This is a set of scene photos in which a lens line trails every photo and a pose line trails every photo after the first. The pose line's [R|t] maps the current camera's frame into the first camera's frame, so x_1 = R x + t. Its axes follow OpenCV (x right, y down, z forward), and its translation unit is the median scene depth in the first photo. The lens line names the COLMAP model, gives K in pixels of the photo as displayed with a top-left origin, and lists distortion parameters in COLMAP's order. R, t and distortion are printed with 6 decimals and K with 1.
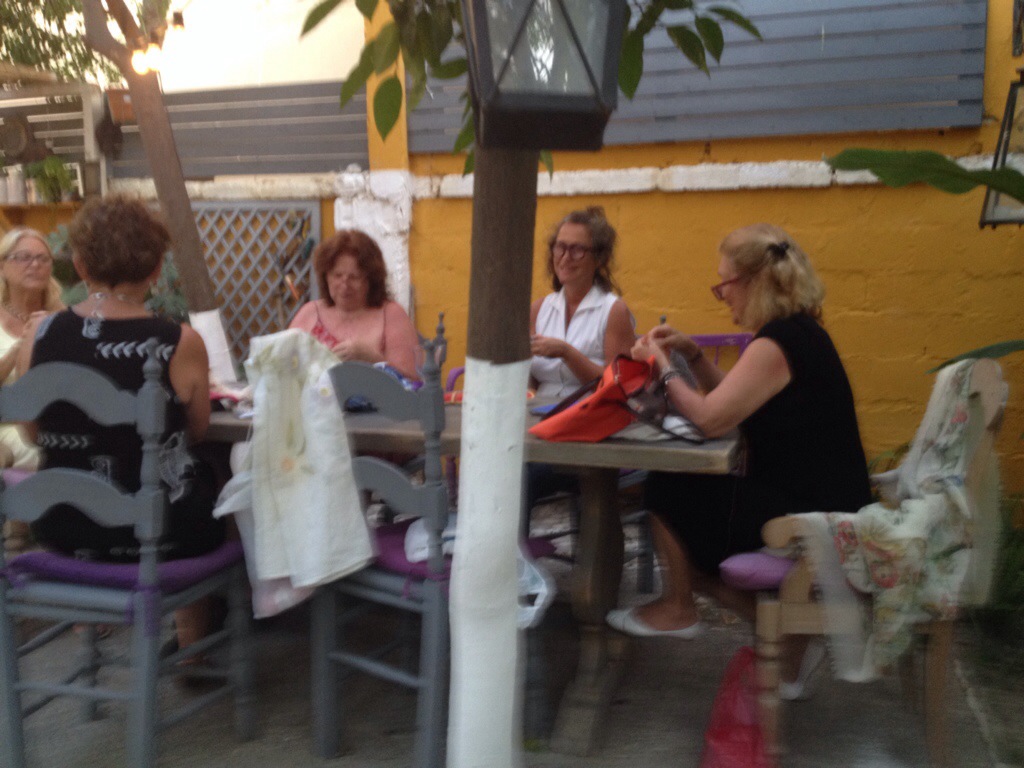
lens RADIAL K [[990.0, 0, 512.0], [0, 990.0, 384.0], [0, 0, 1]] dist [-0.011686, -0.024090]
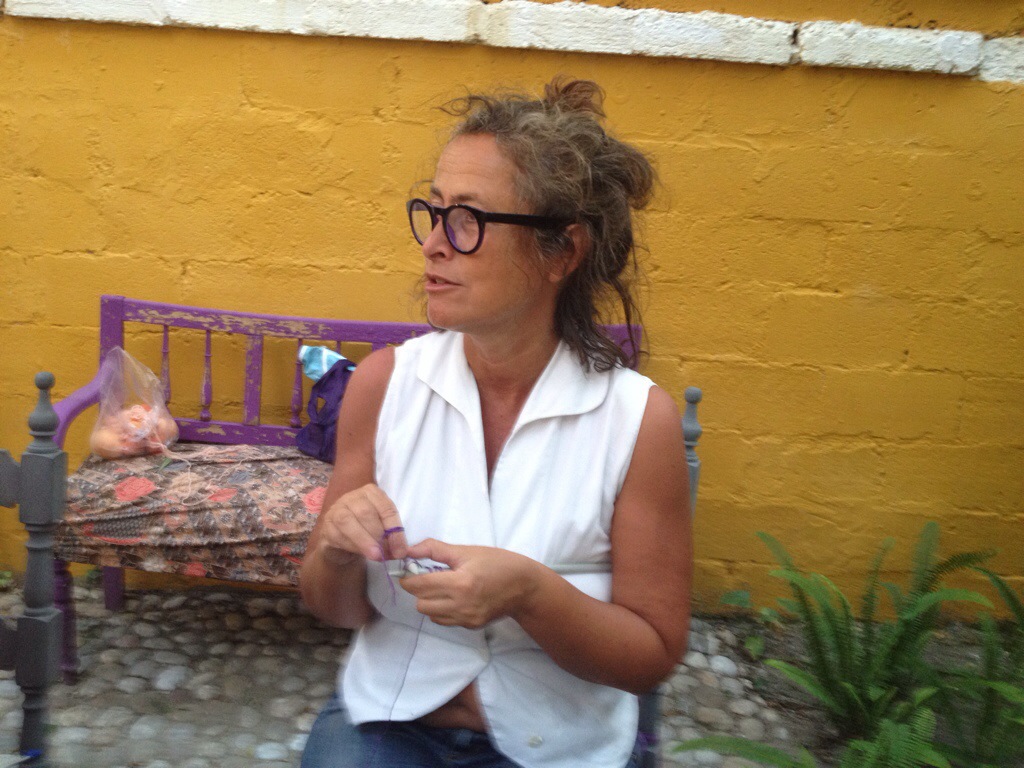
lens RADIAL K [[990.0, 0, 512.0], [0, 990.0, 384.0], [0, 0, 1]] dist [-0.011686, -0.024090]
pose [[0.925228, -0.040286, 0.377266, -0.042977], [-0.009086, 0.991709, 0.128184, -0.095549], [-0.379302, -0.122027, 0.917191, 0.538518]]
